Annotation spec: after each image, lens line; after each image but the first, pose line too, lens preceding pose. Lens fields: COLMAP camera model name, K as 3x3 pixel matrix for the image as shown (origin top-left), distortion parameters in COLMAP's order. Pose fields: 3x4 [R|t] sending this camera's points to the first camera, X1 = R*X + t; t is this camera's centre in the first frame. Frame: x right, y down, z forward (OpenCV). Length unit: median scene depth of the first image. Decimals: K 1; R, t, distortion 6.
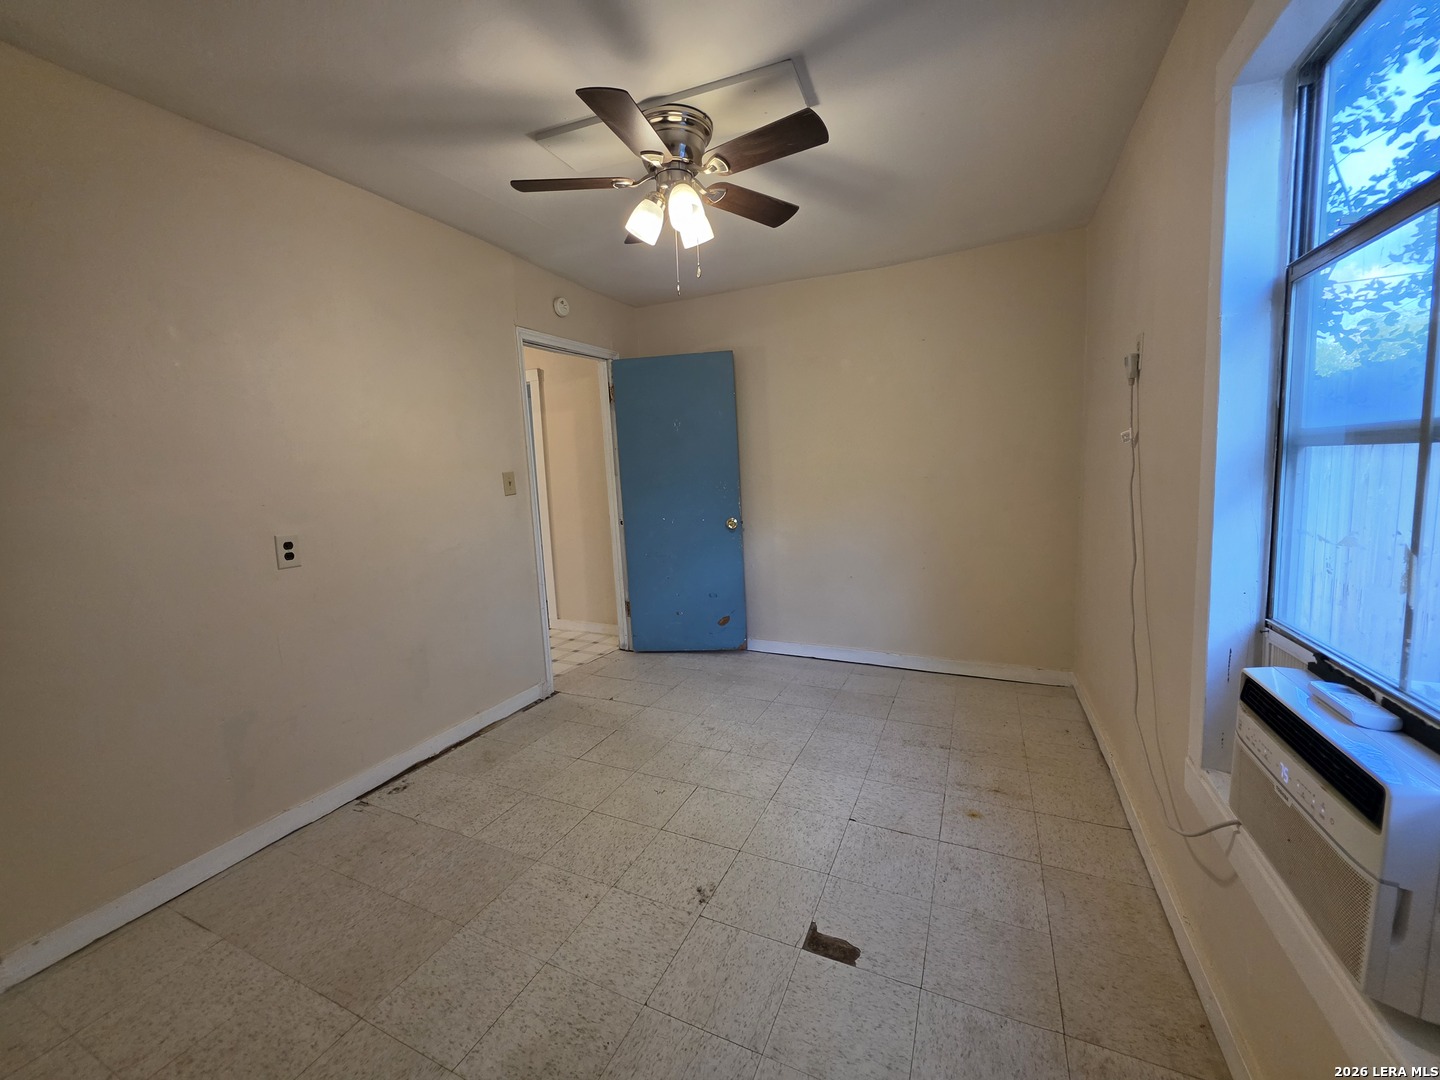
lens RADIAL K [[579.8, 0, 719.6], [0, 579.8, 539.6], [0, 0, 1]] dist [-0.006005, 0.001301]
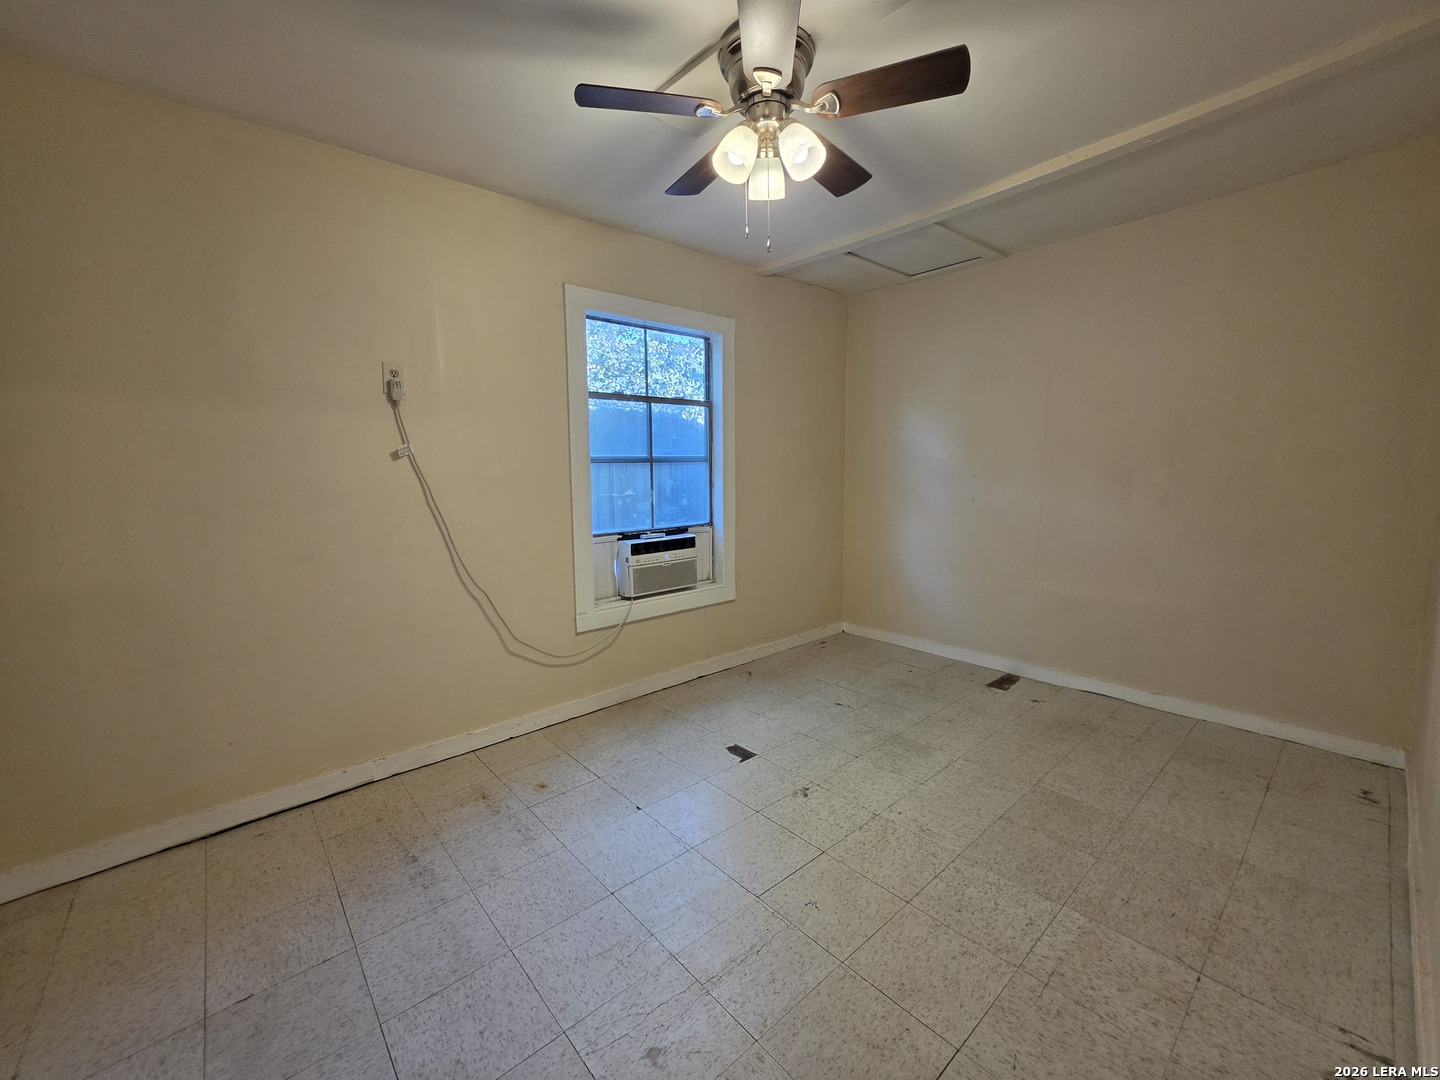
lens RADIAL K [[579.8, 0, 719.3], [0, 579.8, 536.5], [0, 0, 1]] dist [-0.006005, 0.001301]
pose [[-0.908375, 0.004027, 0.418137, -0.354856], [0.103036, 0.971278, 0.214484, -0.200589], [-0.405264, 0.237915, -0.882699, 1.865567]]
